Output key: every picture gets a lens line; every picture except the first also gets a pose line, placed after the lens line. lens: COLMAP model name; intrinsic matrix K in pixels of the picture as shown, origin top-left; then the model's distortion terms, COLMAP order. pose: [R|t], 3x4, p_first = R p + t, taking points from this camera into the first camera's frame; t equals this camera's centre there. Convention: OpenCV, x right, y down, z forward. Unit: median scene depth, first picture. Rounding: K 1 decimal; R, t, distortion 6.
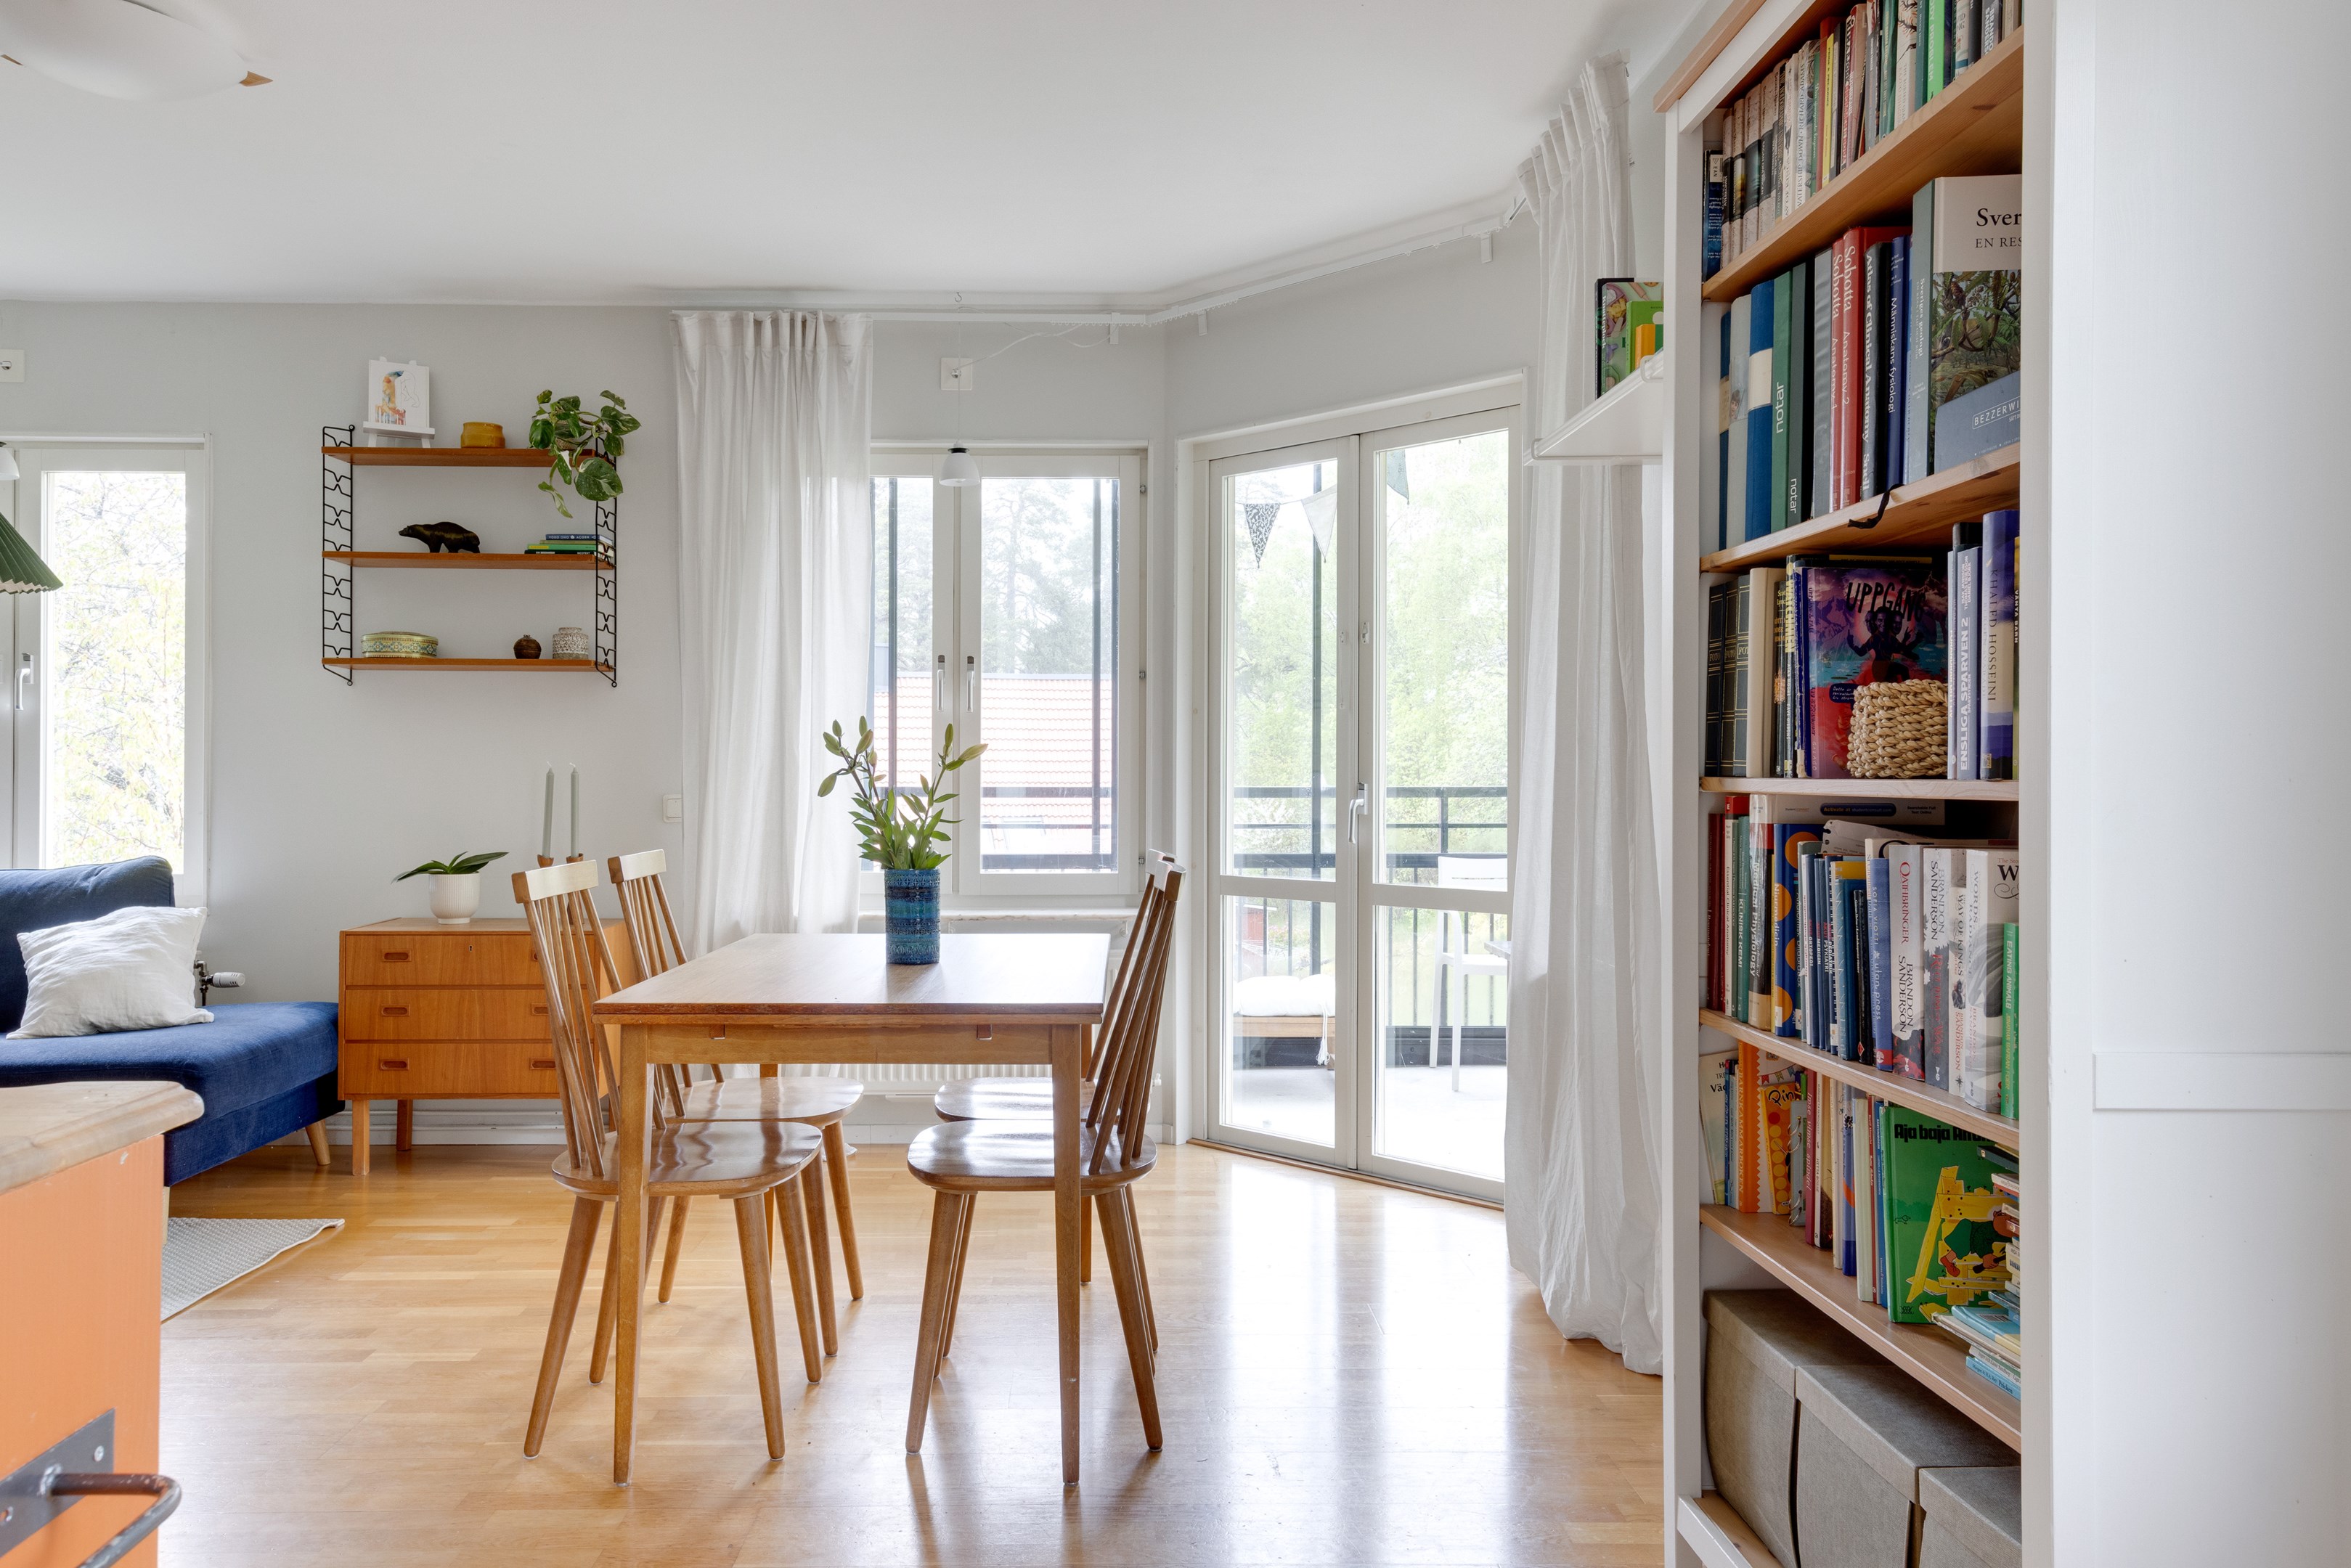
lens RADIAL K [[1620.4, 0, 1068.8], [0, 1620.4, 758.9], [0, 0, 1]] dist [0.044894, 0.002185]
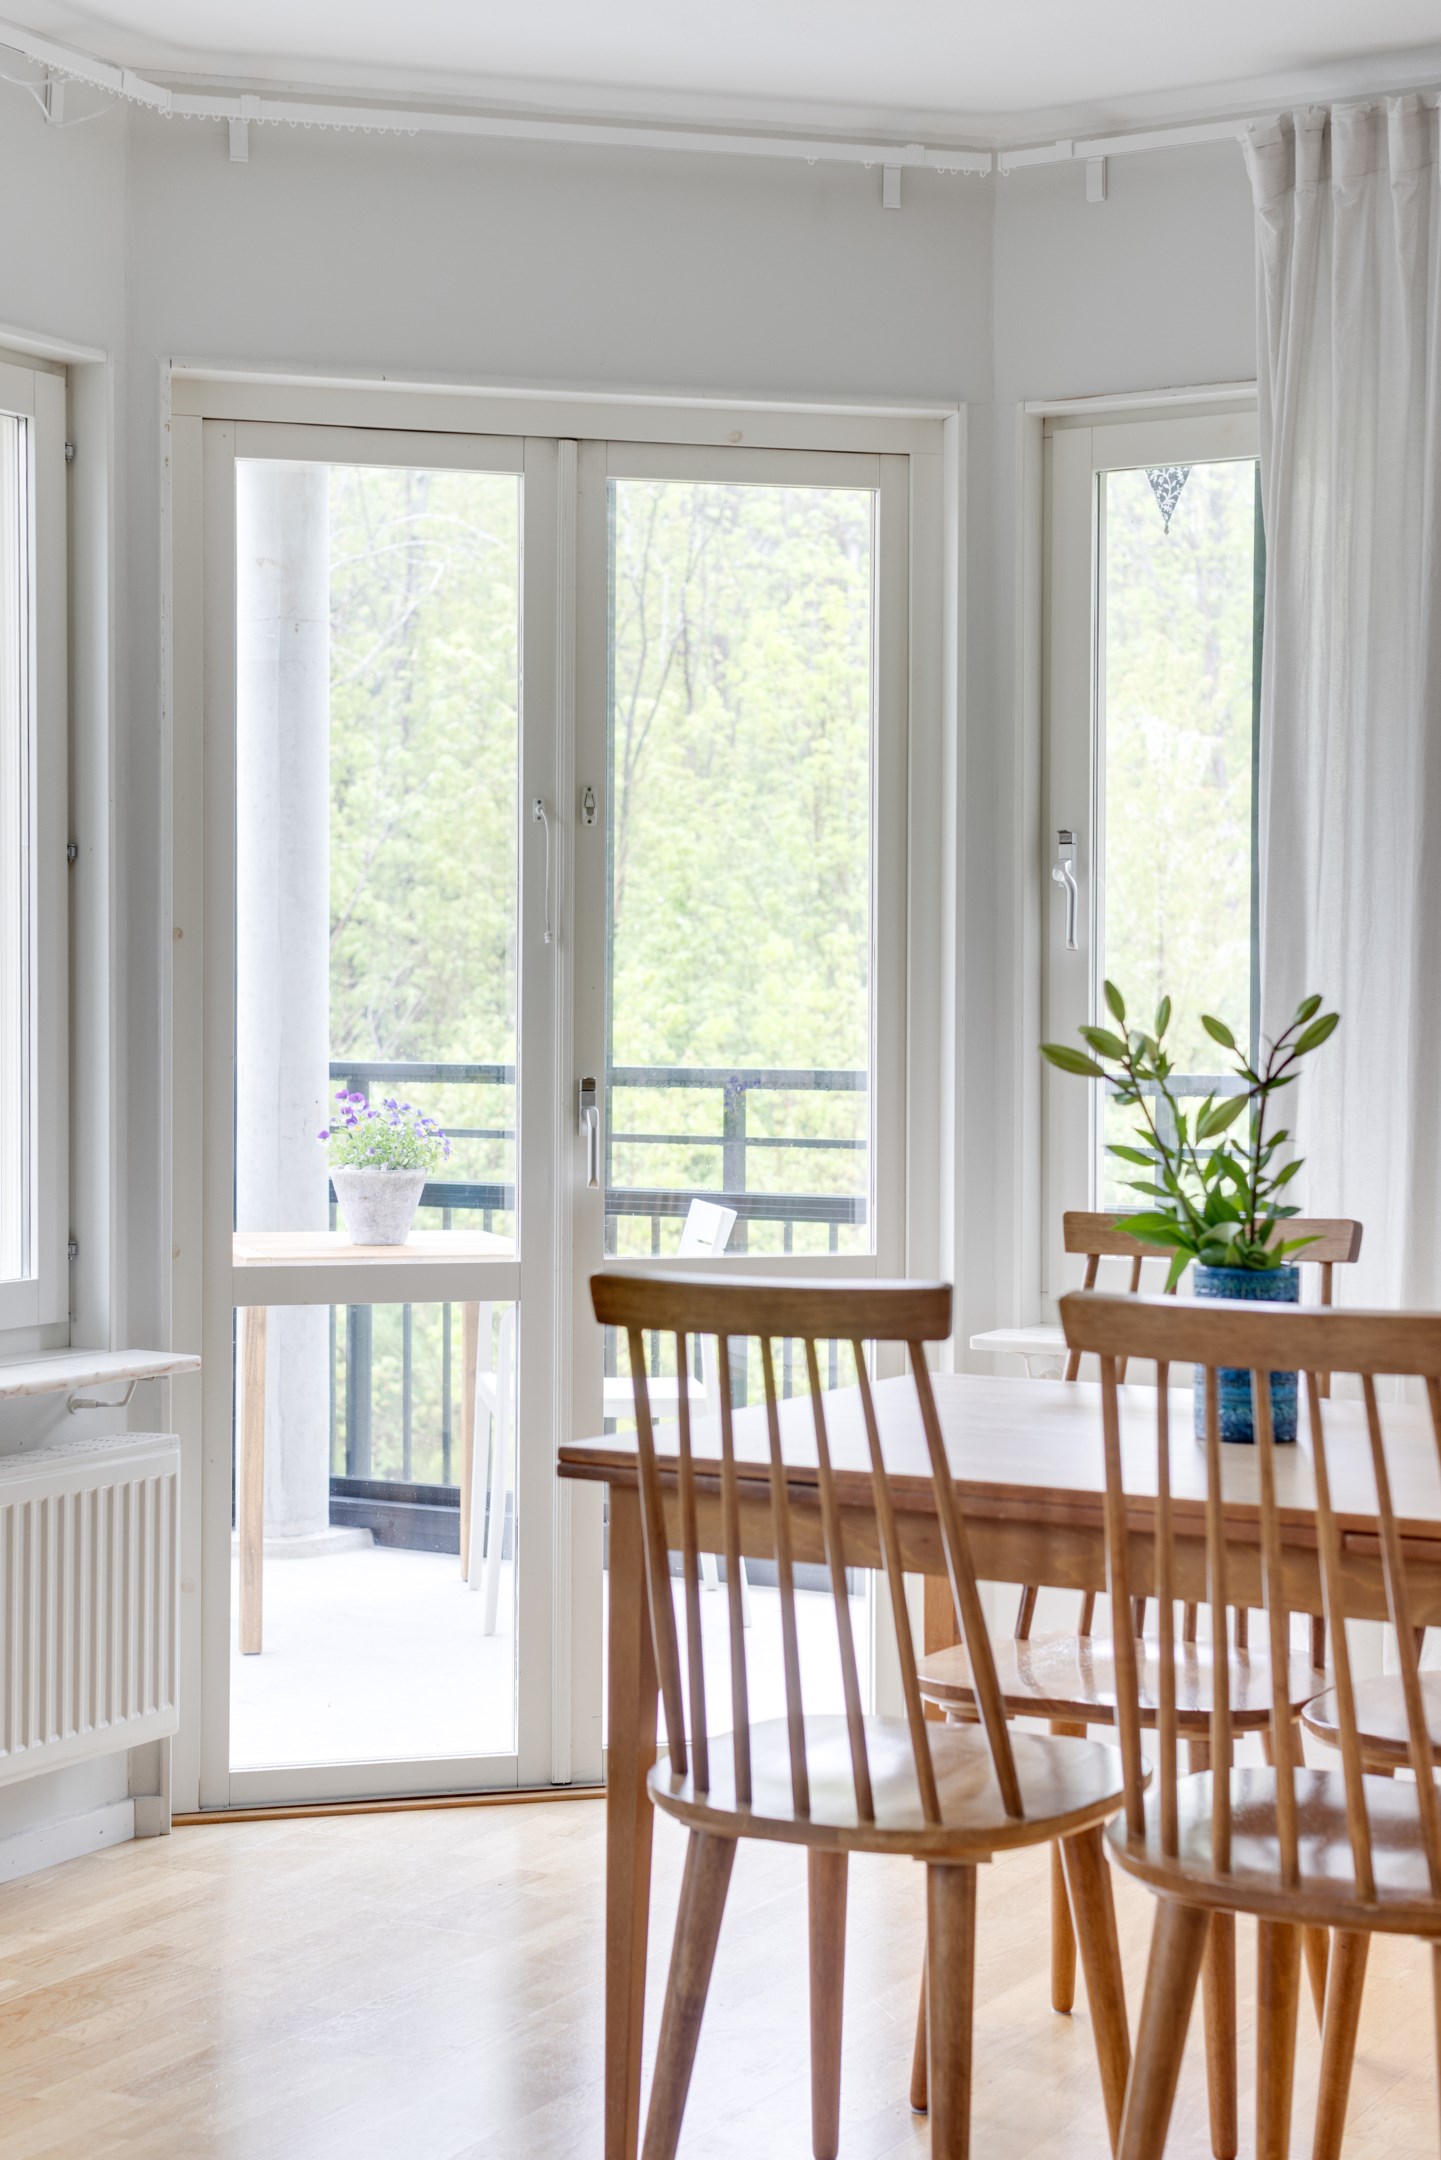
lens RADIAL K [[3340.5, 0, 500.9], [0, 3340.5, 1044.9], [0, 0, 1]] dist [0.096636, 0.119957]
pose [[0.498092, -0.012749, 0.867030, -0.752136], [-0.009862, 0.999744, 0.020366, -0.017879], [-0.867068, -0.018695, 0.497839, 0.424172]]
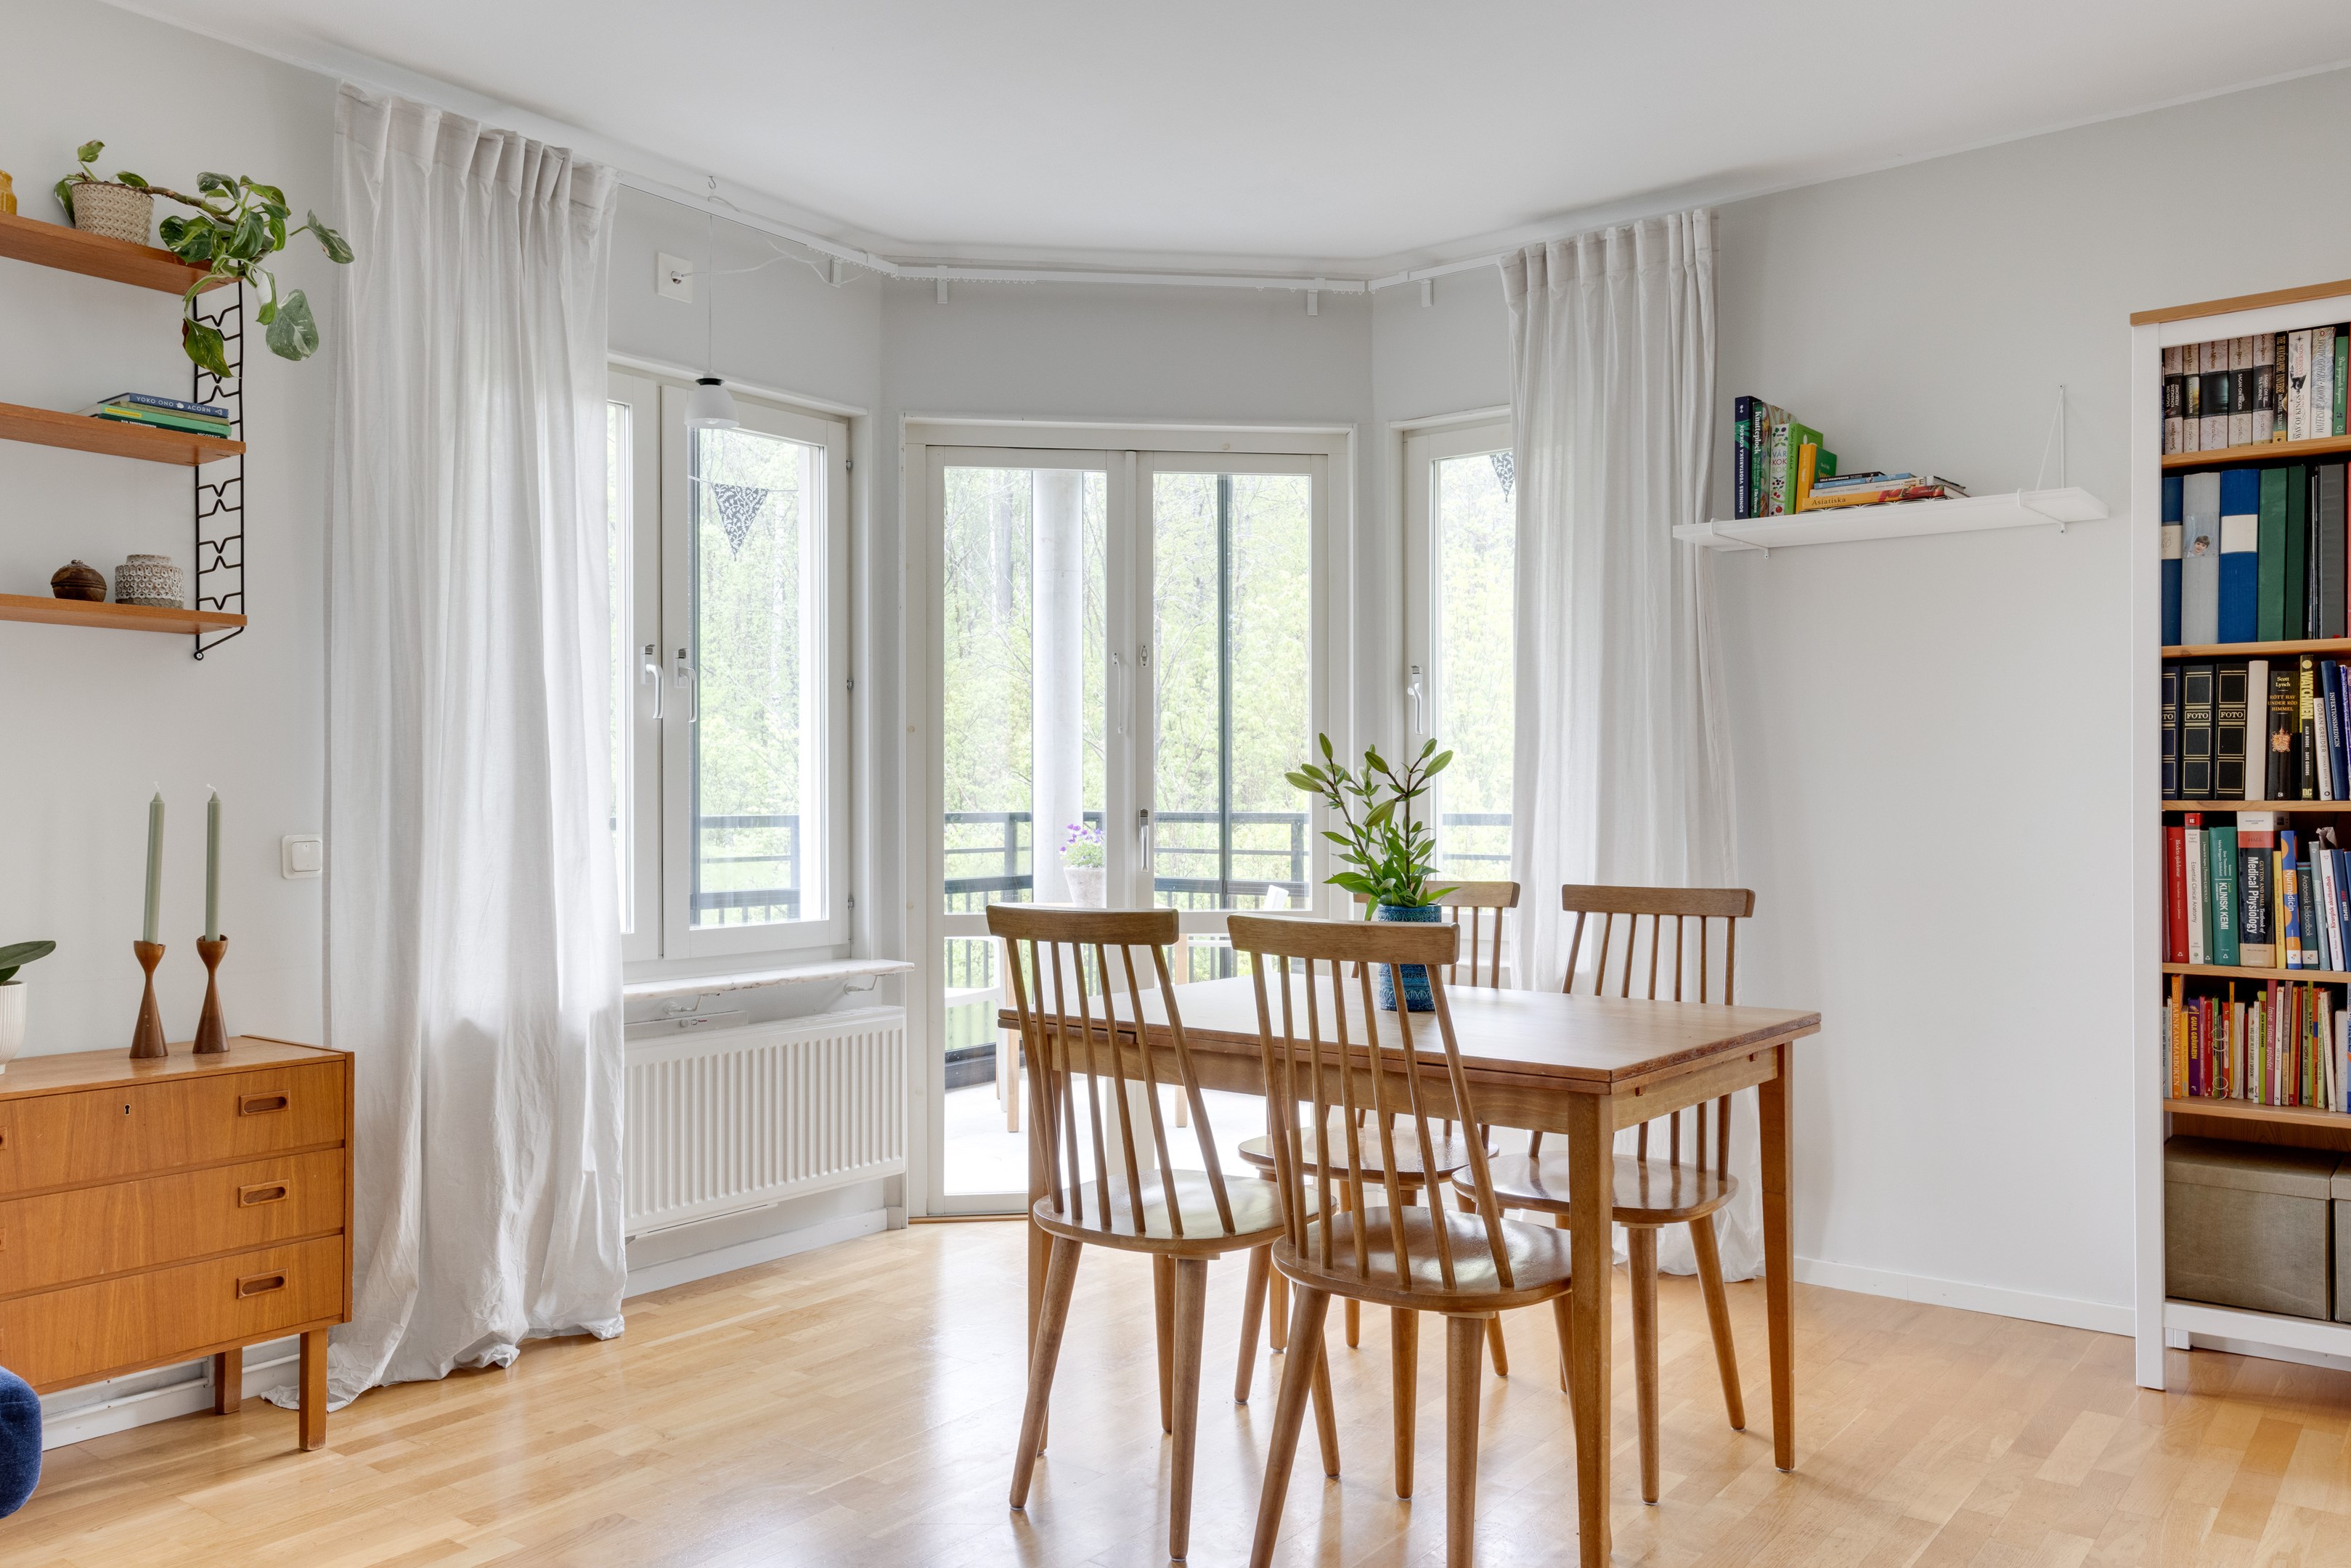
lens RADIAL K [[1740.0, 0, 1068.3], [0, 1740.0, 806.0], [0, 0, 1]] dist [0.006192, -0.001765]
pose [[0.626397, -0.002777, 0.779499, -0.608995], [-0.007977, 0.999918, 0.009973, 0.001583], [-0.779463, -0.012464, 0.626324, 0.351192]]
